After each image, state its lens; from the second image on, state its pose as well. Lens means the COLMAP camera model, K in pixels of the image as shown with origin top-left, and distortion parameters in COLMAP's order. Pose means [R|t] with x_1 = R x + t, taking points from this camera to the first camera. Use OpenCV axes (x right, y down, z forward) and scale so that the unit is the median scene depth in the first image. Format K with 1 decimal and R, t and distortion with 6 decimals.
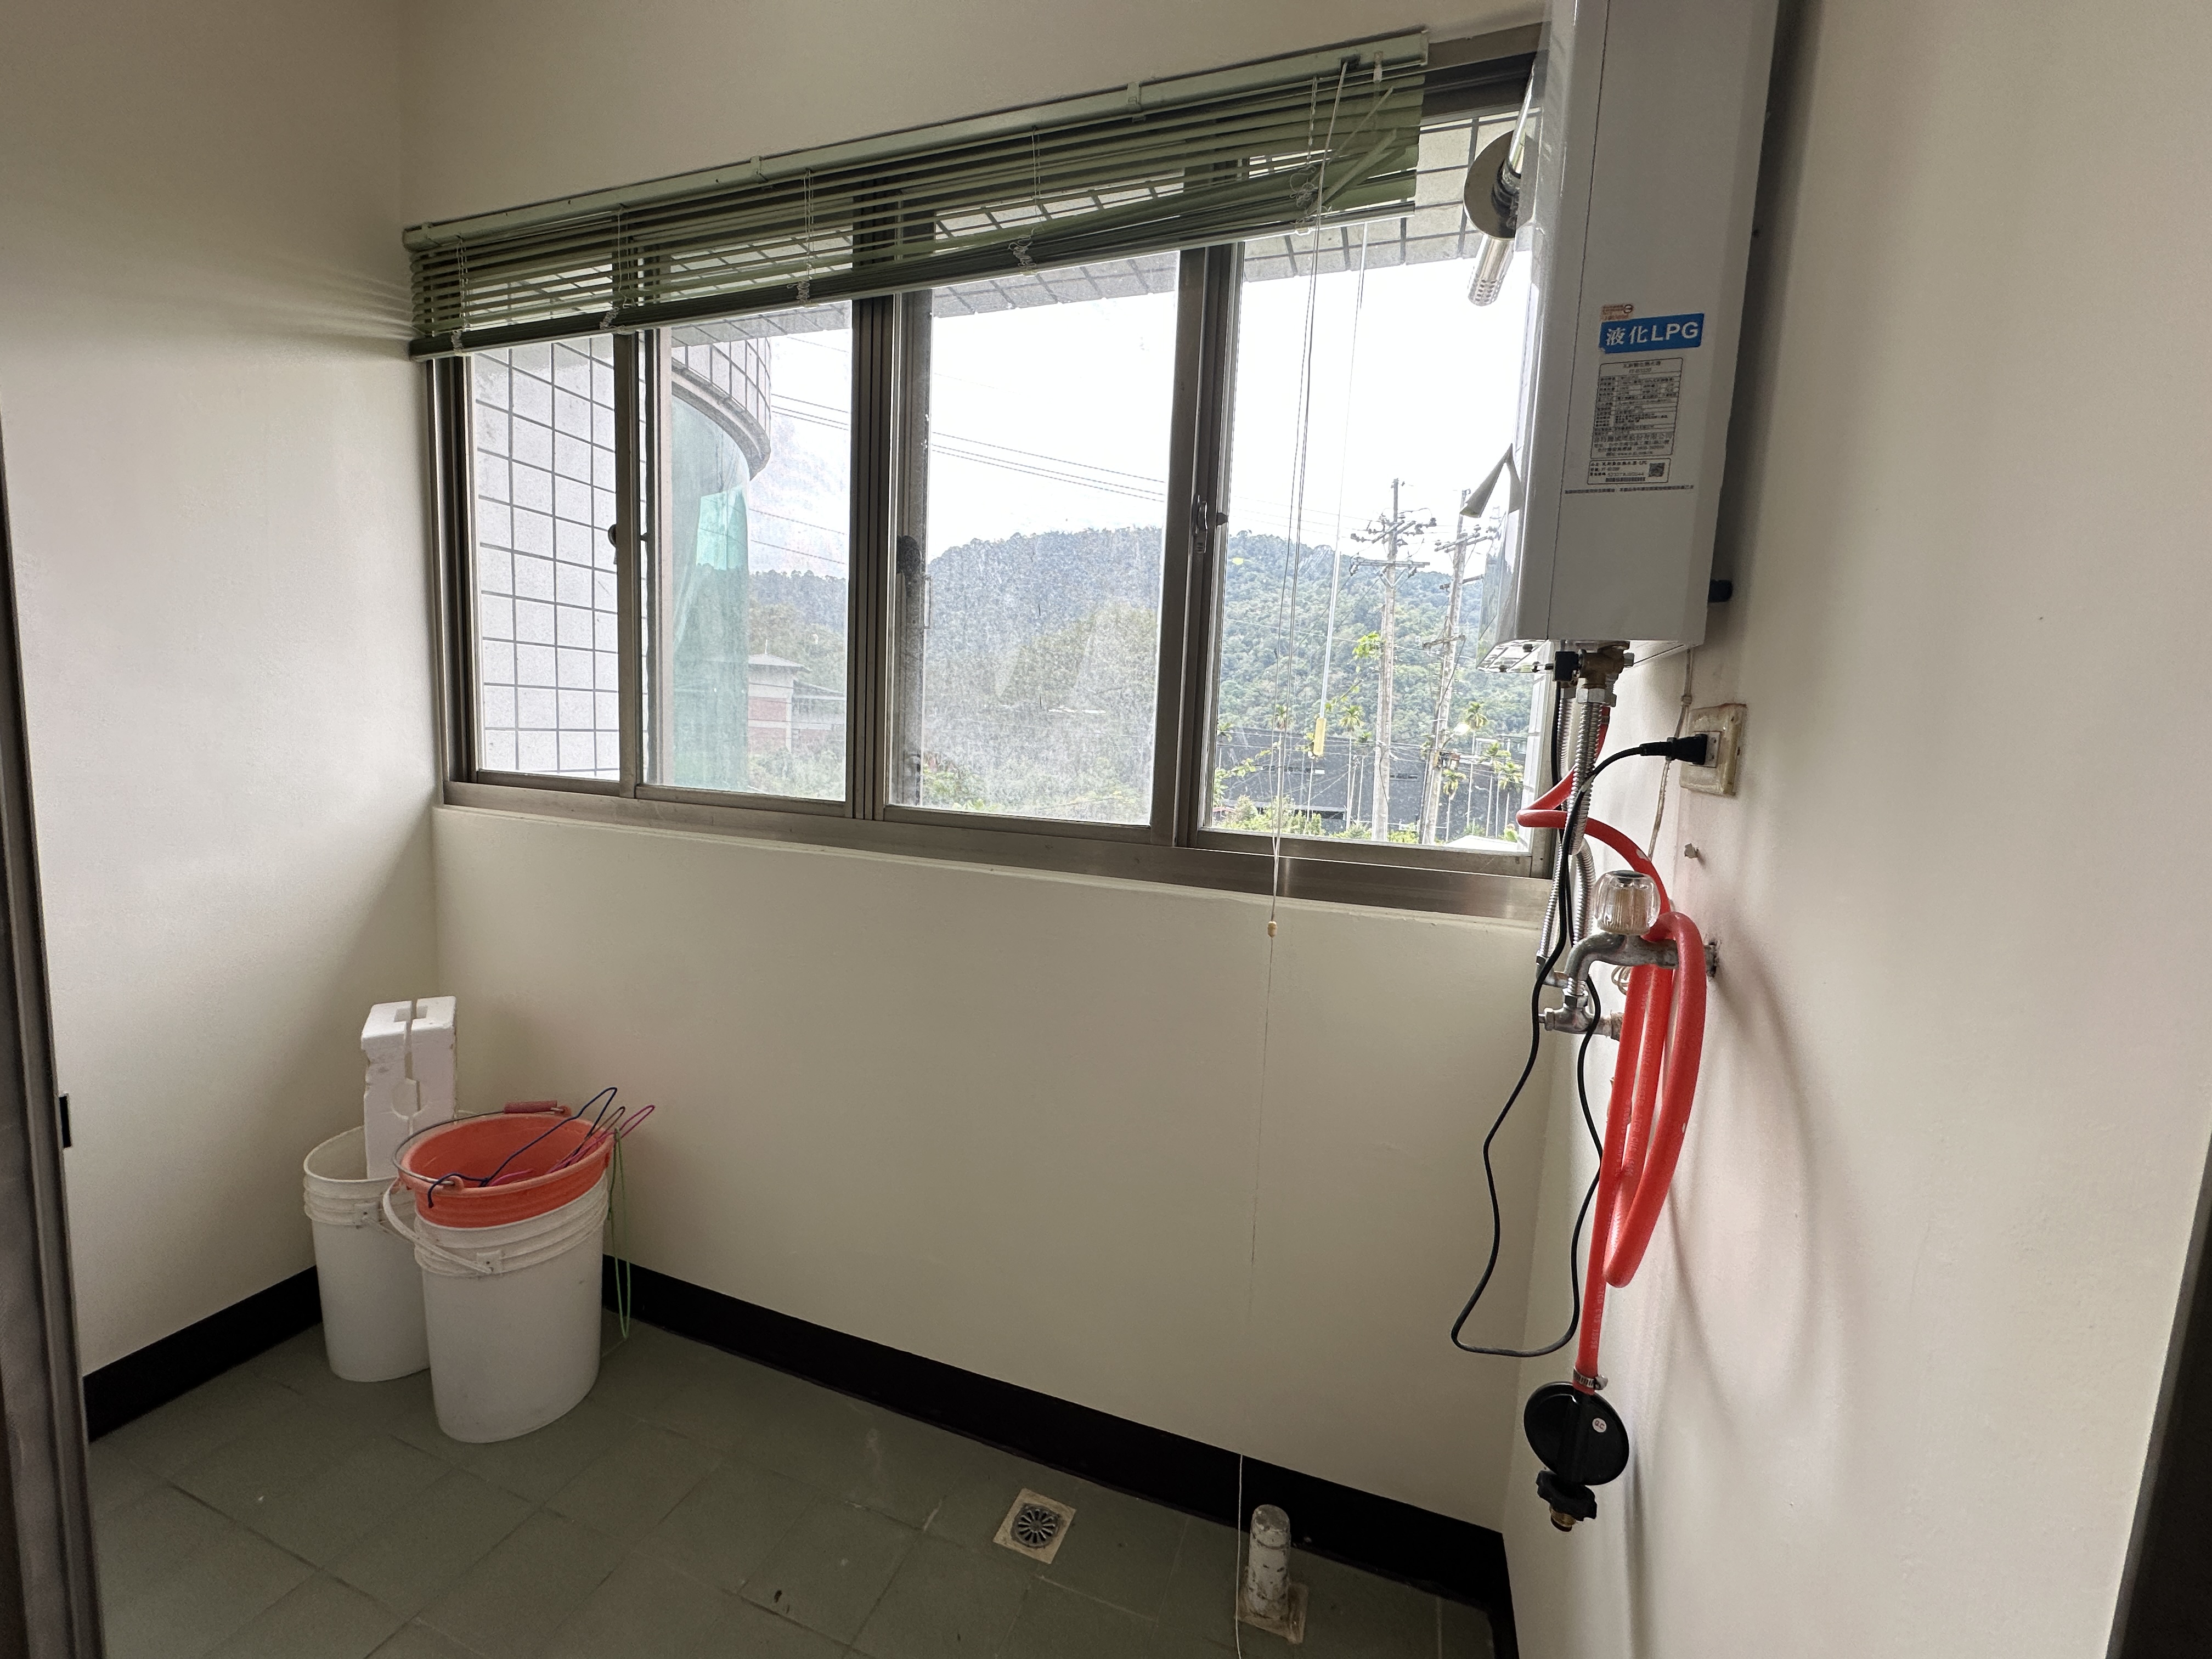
lens RADIAL K [[873.6, 0, 1101.8], [0, 873.6, 829.0], [0, 0, 1]] dist [-0.002463, -0.000029]
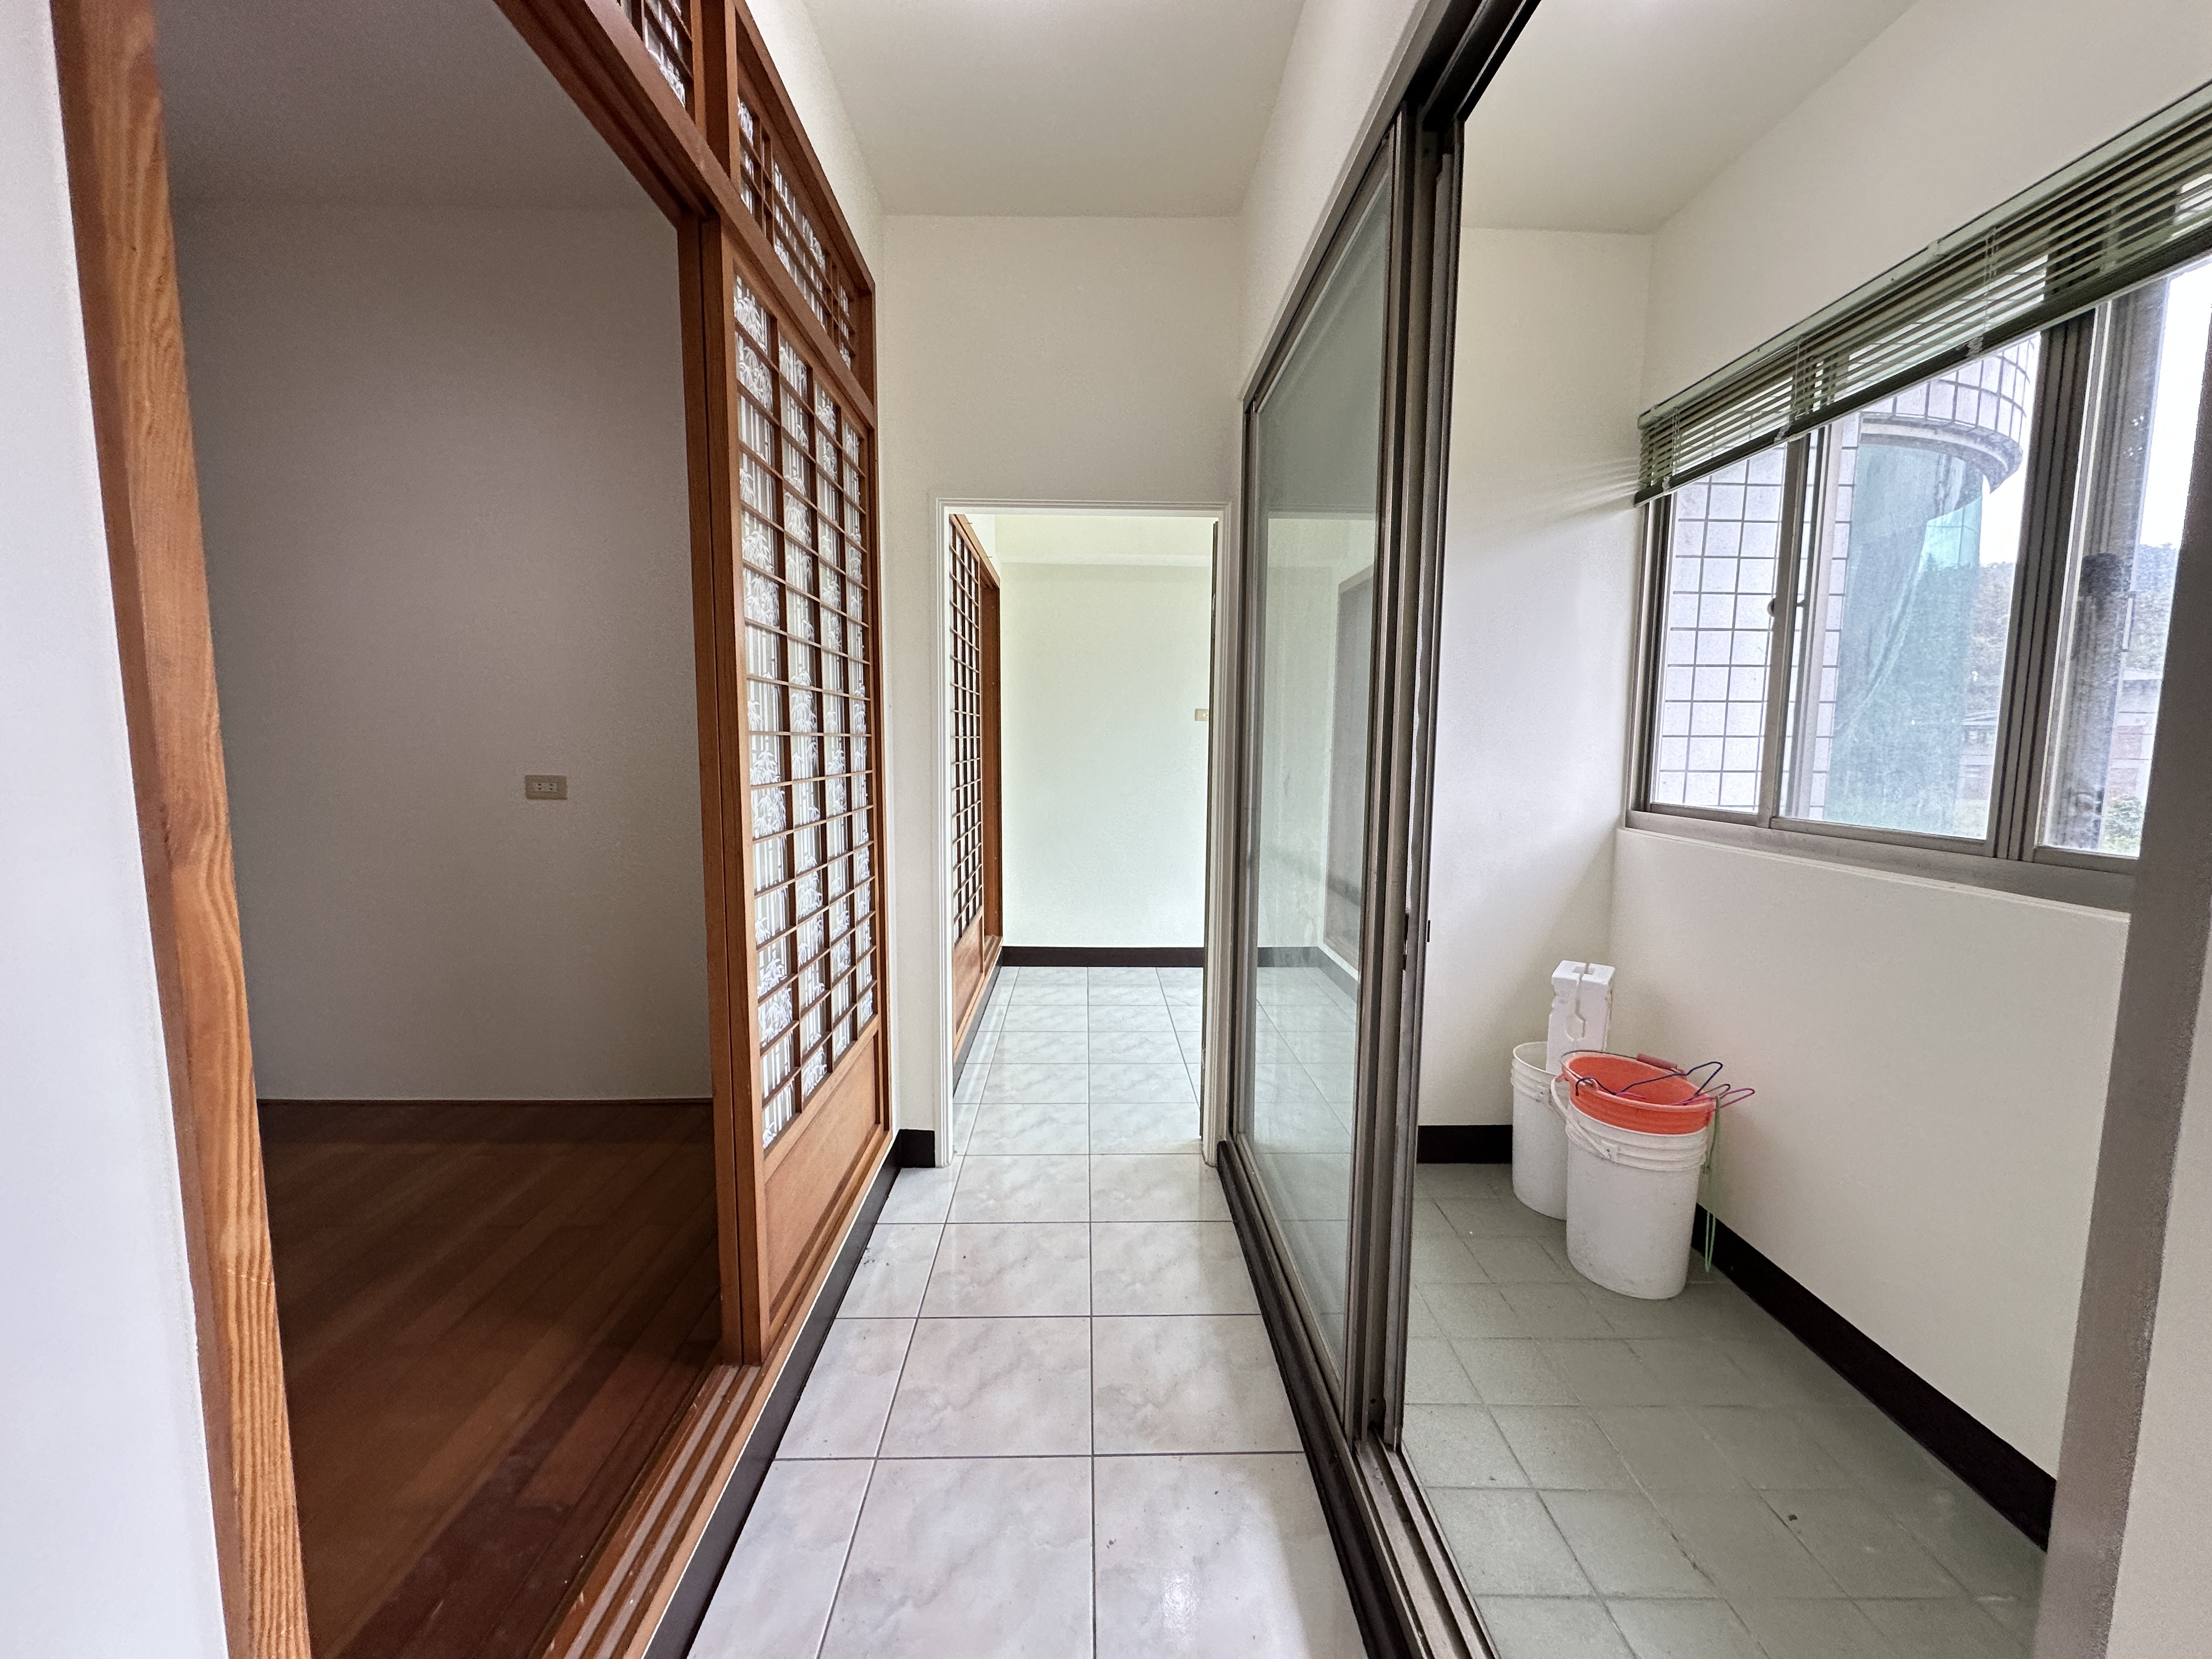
lens RADIAL K [[873.6, 0, 1101.8], [0, 873.6, 829.0], [0, 0, 1]] dist [-0.002463, -0.000029]
pose [[0.341695, 0.049317, -0.938516, 0.270931], [-0.096331, 0.995200, 0.017224, 0.033584], [0.934861, 0.084523, 0.344806, -0.252648]]
